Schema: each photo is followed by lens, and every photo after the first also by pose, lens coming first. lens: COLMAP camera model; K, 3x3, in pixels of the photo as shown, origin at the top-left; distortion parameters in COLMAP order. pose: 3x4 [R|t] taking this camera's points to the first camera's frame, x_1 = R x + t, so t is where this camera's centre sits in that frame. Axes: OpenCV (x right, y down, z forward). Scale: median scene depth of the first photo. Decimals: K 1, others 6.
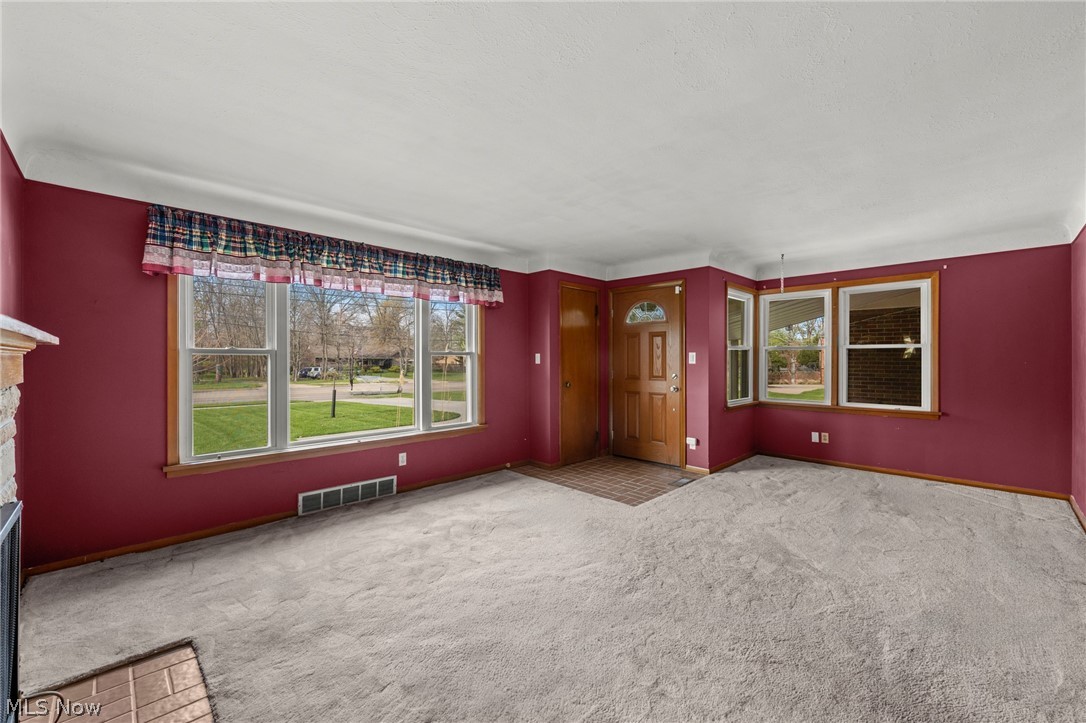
lens RADIAL K [[441.7, 0, 538.6], [0, 441.7, 358.4], [0, 0, 1]] dist [0.001746, -0.000040]
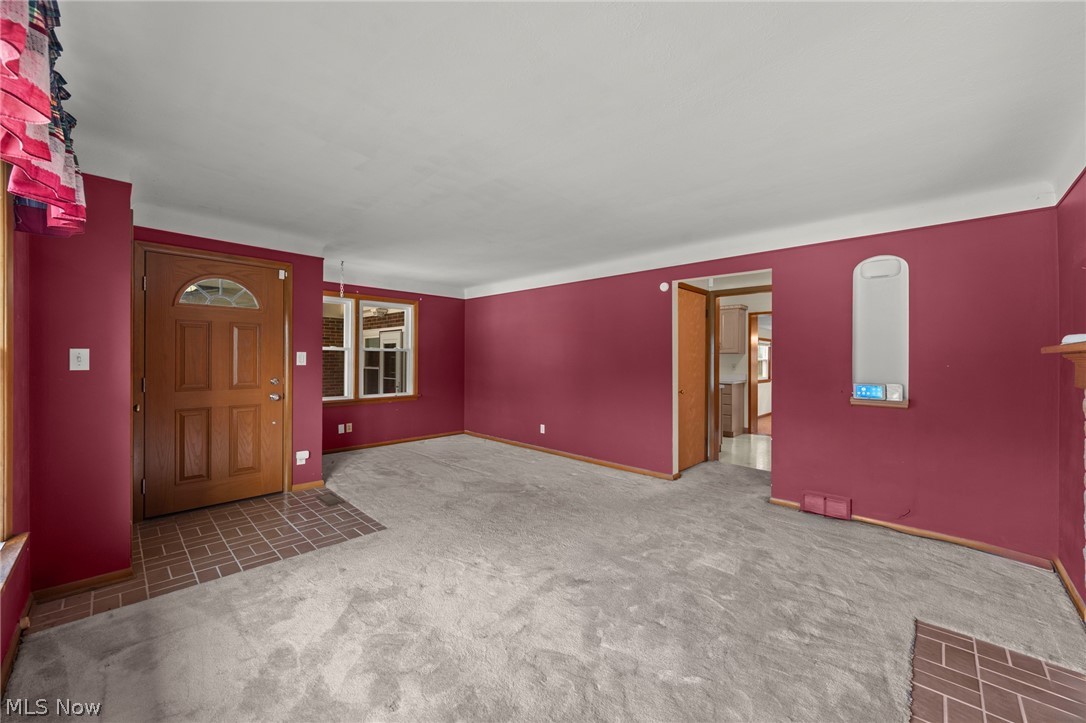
lens RADIAL K [[412.9, 0, 554.4], [0, 412.9, 356.3], [0, 0, 1]] dist [-0.000794, -0.001062]
pose [[-0.053746, 0.007116, 0.998529, -0.537792], [-0.009212, 0.999929, -0.007622, -0.003751], [-0.998512, -0.009608, -0.053677, 0.616260]]
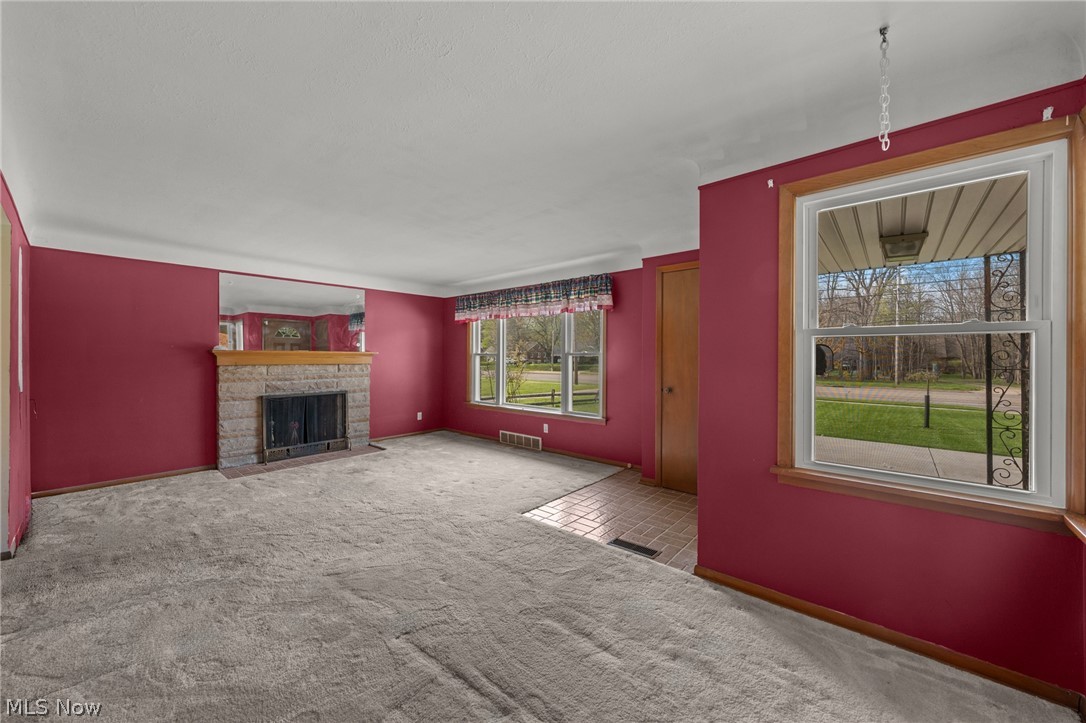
lens RADIAL K [[389.7, 0, 534.0], [0, 389.7, 360.8], [0, 0, 1]] dist [-0.004069, 0.000429]
pose [[0.076506, 0.009852, -0.997020, 0.901405], [-0.000744, 0.999951, 0.009824, -0.003243], [0.997069, -0.000010, 0.076510, 0.821167]]
